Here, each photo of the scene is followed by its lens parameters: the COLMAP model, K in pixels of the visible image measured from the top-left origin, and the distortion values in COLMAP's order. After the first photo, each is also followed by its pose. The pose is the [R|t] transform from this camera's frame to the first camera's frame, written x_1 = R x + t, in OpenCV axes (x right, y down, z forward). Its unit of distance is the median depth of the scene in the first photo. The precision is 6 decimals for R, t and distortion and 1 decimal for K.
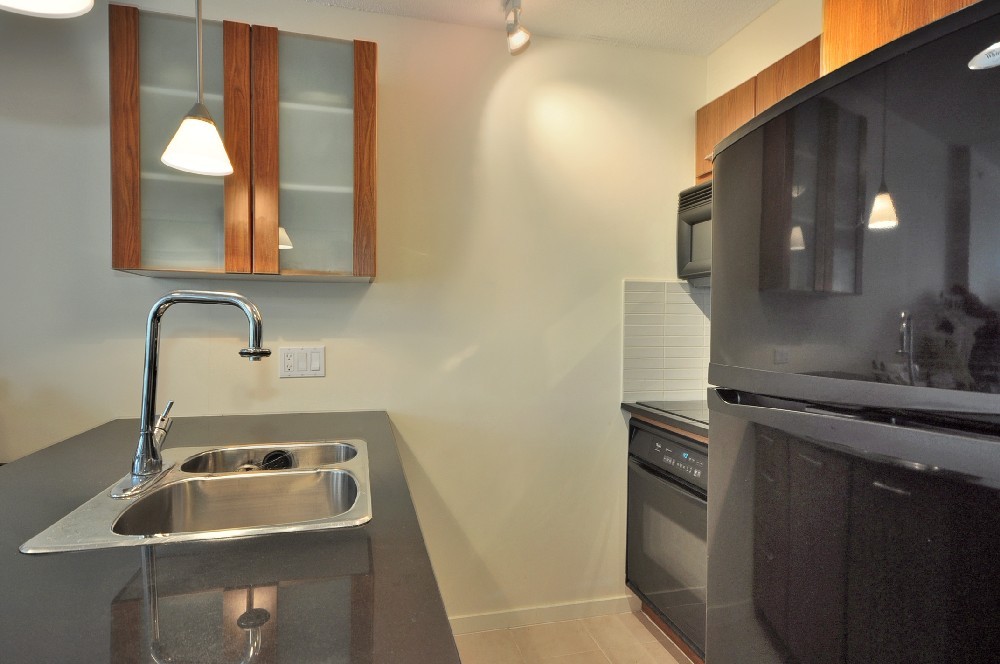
lens RADIAL K [[561.8, 0, 500.0], [0, 561.8, 332.0], [0, 0, 1]] dist [0.004239, 0.001082]
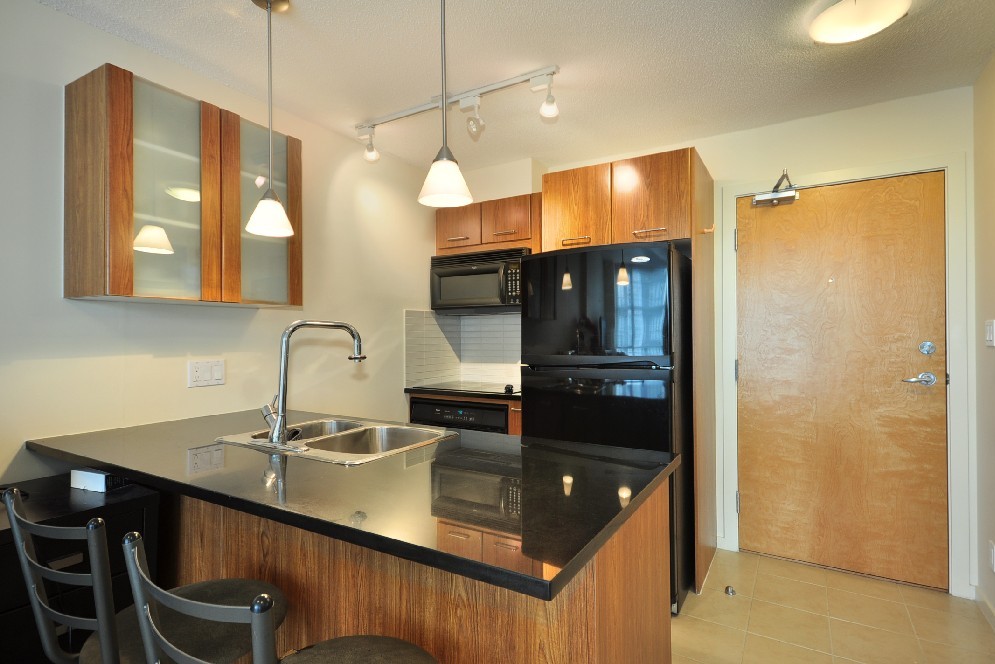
lens RADIAL K [[486.7, 0, 497.5], [0, 486.7, 332.0], [0, 0, 1]] dist [-0.001279, -0.000087]
pose [[0.721973, -0.007364, 0.691882, -0.712128], [0.025075, 0.999565, -0.015527, -0.003557], [-0.691467, 0.028559, 0.721844, -0.206637]]
